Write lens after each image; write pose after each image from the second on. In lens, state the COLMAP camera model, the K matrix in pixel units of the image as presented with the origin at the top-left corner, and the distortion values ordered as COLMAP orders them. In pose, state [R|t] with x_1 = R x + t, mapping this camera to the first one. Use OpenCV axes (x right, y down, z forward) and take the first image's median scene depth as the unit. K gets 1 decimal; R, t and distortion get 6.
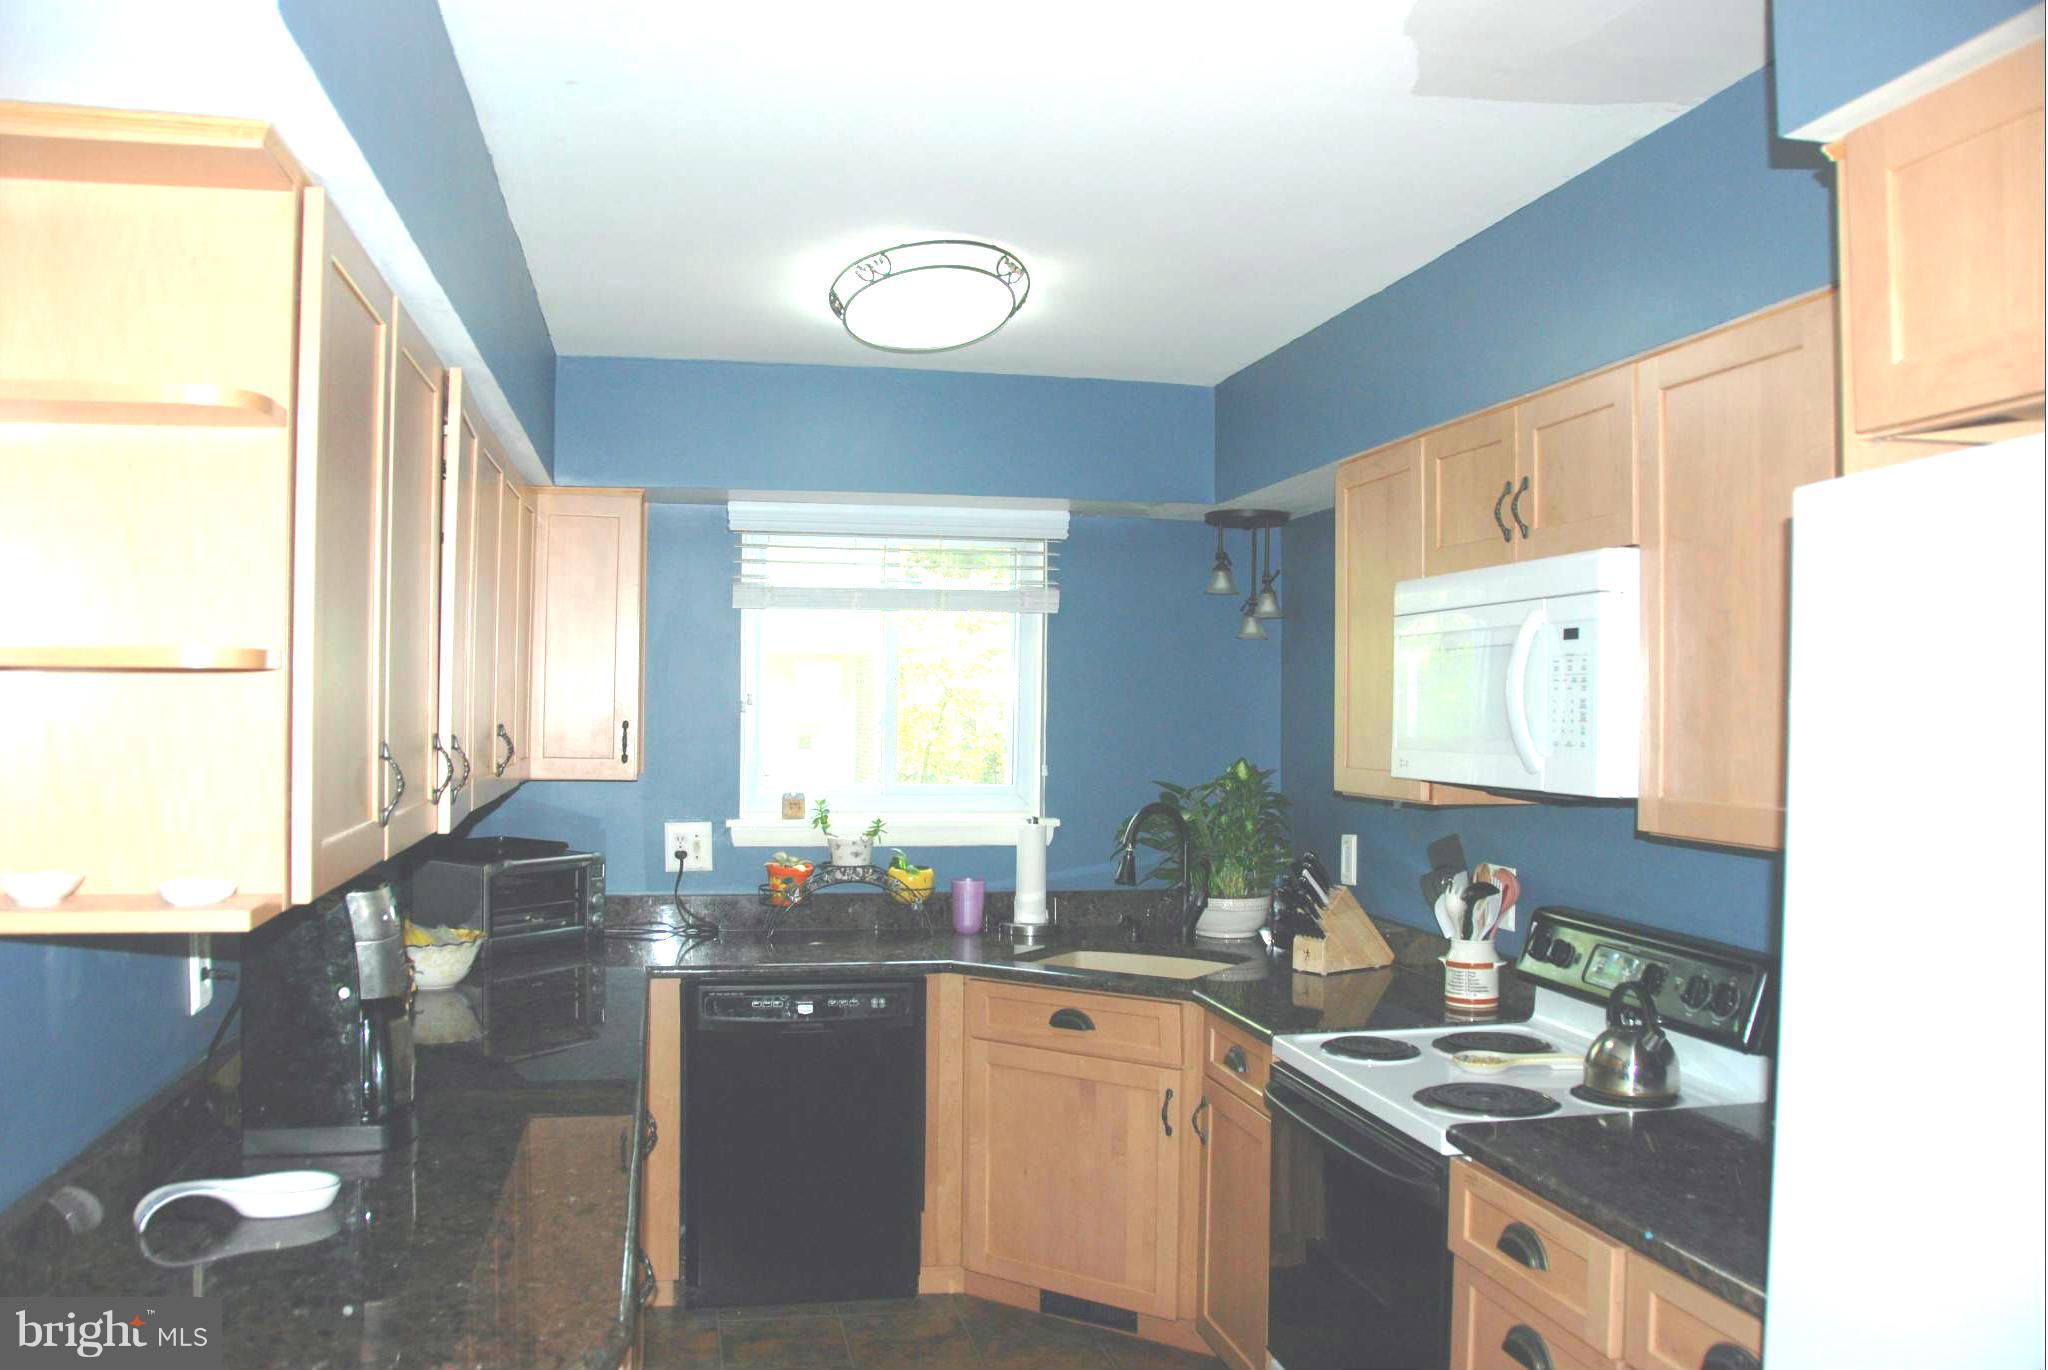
lens RADIAL K [[1625.9, 0, 1016.5], [0, 1625.9, 692.8], [0, 0, 1]] dist [-0.130864, 0.009243]
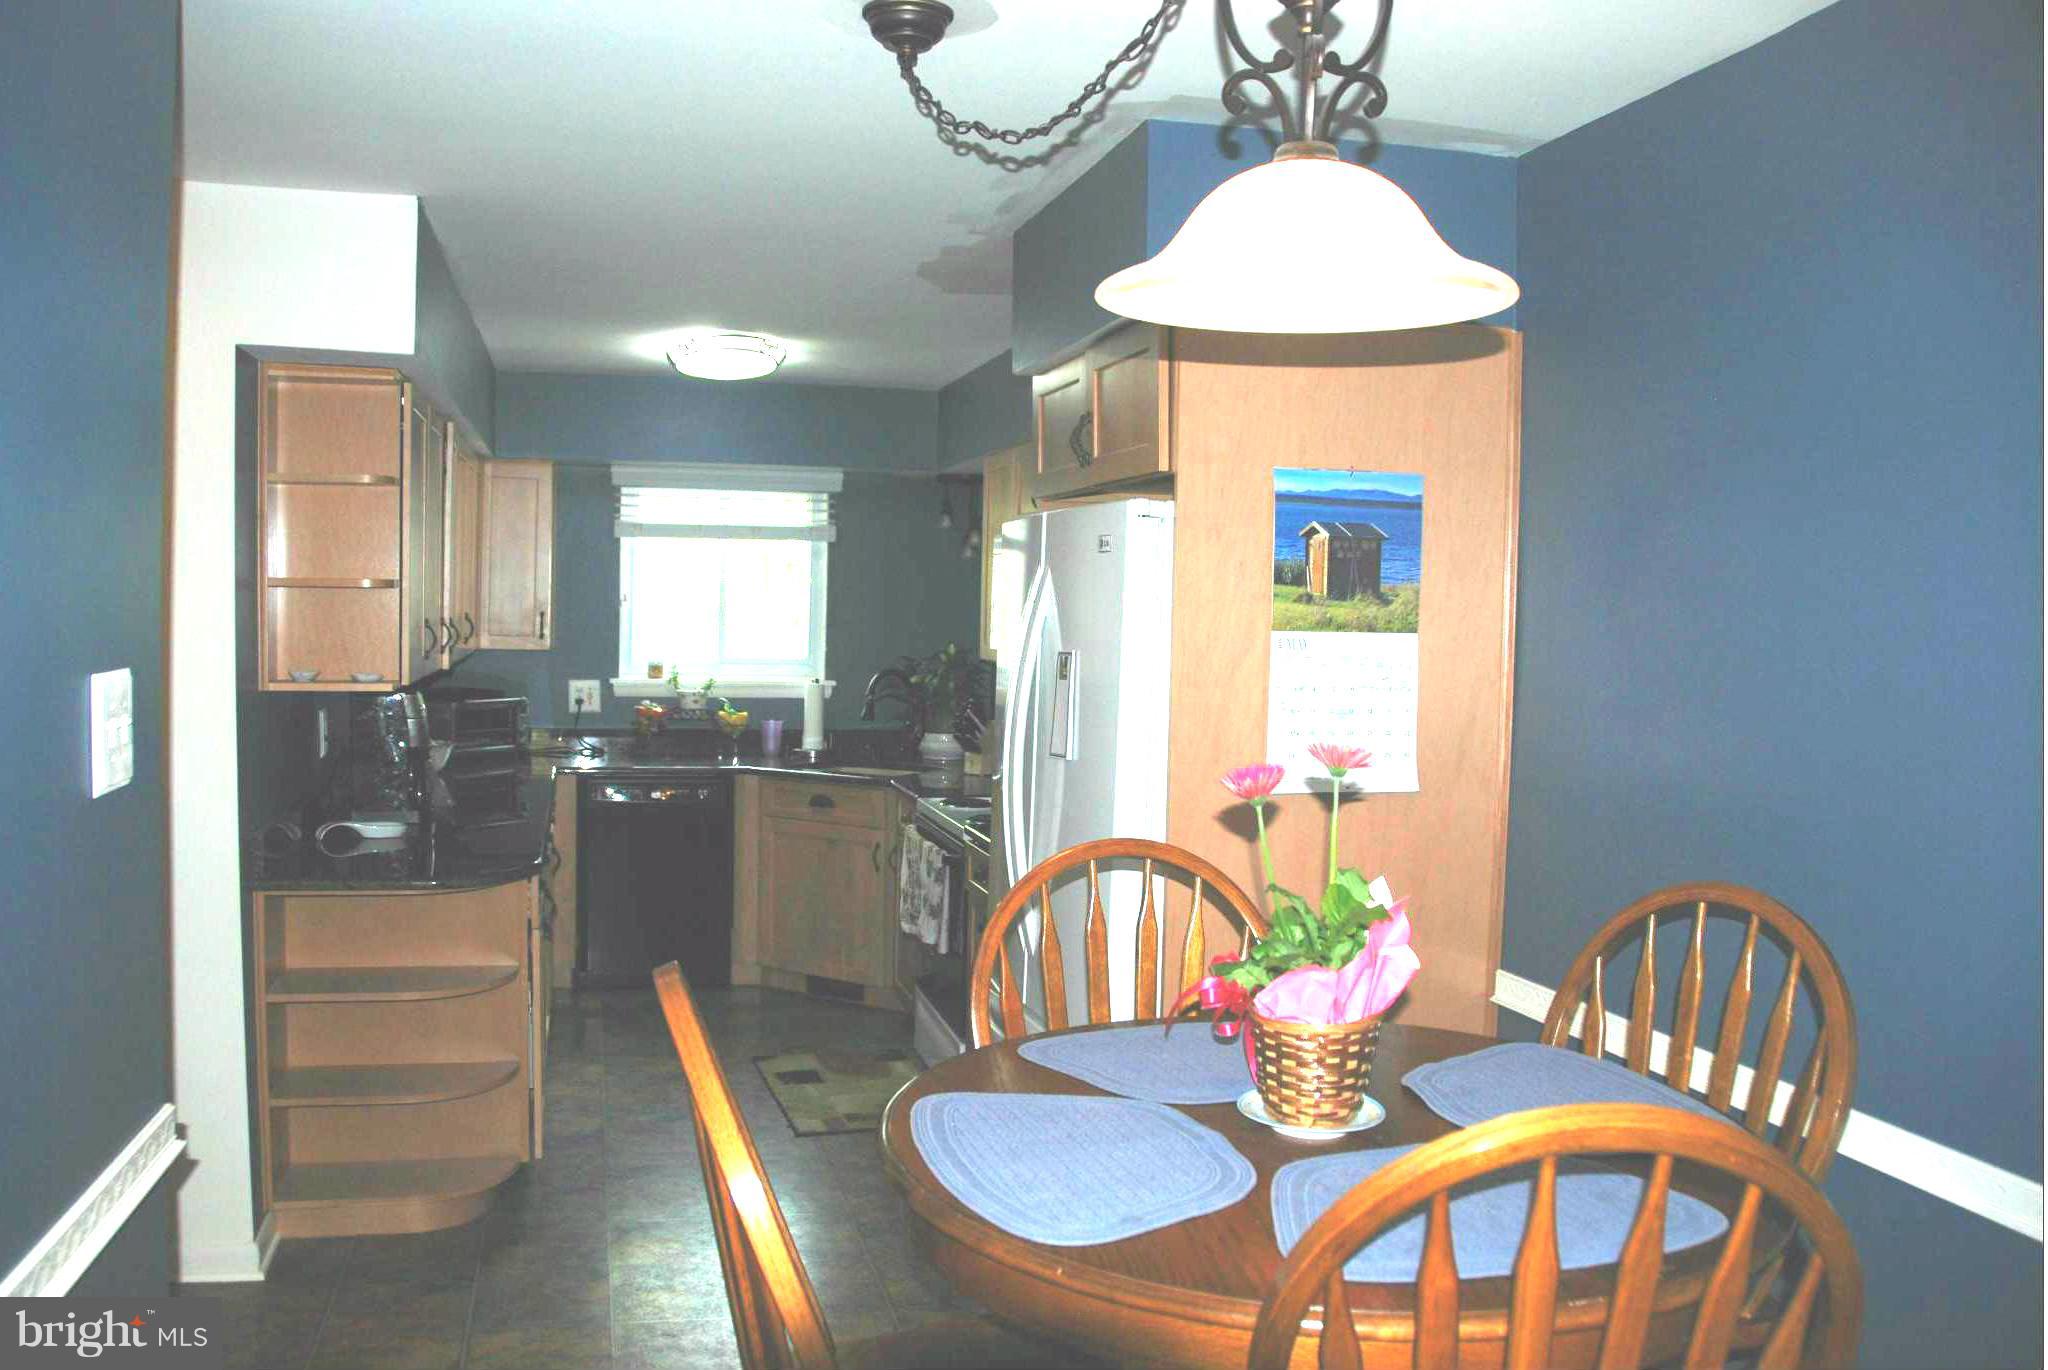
lens RADIAL K [[1625.9, 0, 1016.5], [0, 1625.9, 692.8], [0, 0, 1]] dist [-0.130864, 0.009243]
pose [[0.998752, 0.010188, 0.048891, 0.143269], [-0.013222, 0.997979, 0.062153, -0.007031], [-0.048159, -0.062722, 0.996868, -0.587247]]
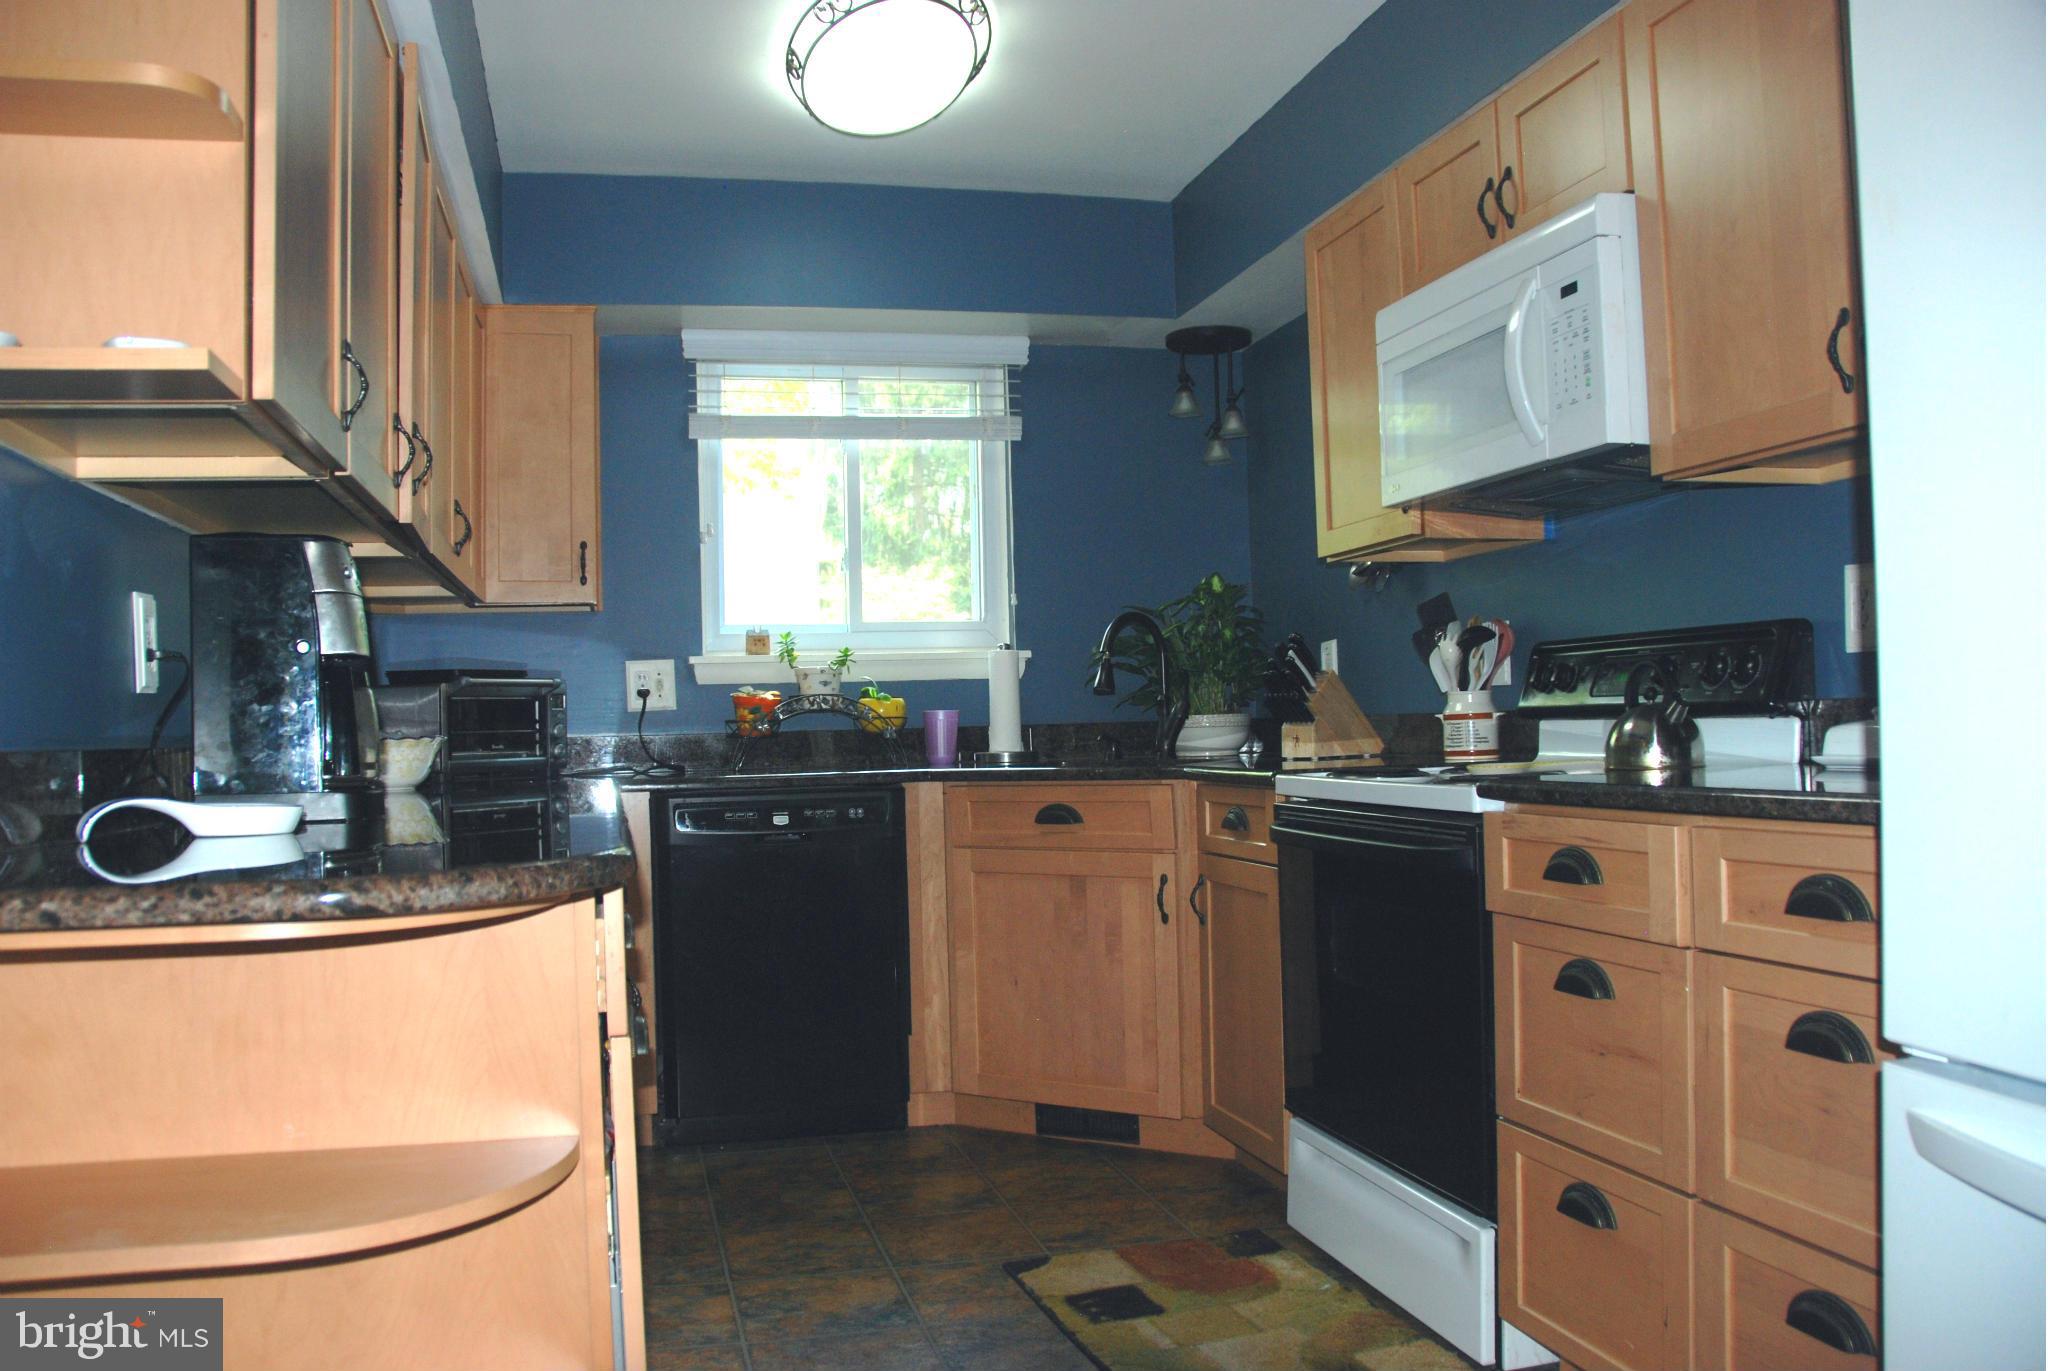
lens RADIAL K [[1618.2, 0, 1024.0], [0, 1618.2, 685.5], [0, 0, 1]] dist [-0.135008, 0.009352]
pose [[0.998346, -0.038757, 0.042471, -0.023866], [0.039246, 0.999172, -0.010744, 0.131370], [-0.042019, 0.012393, 0.999040, 0.033649]]
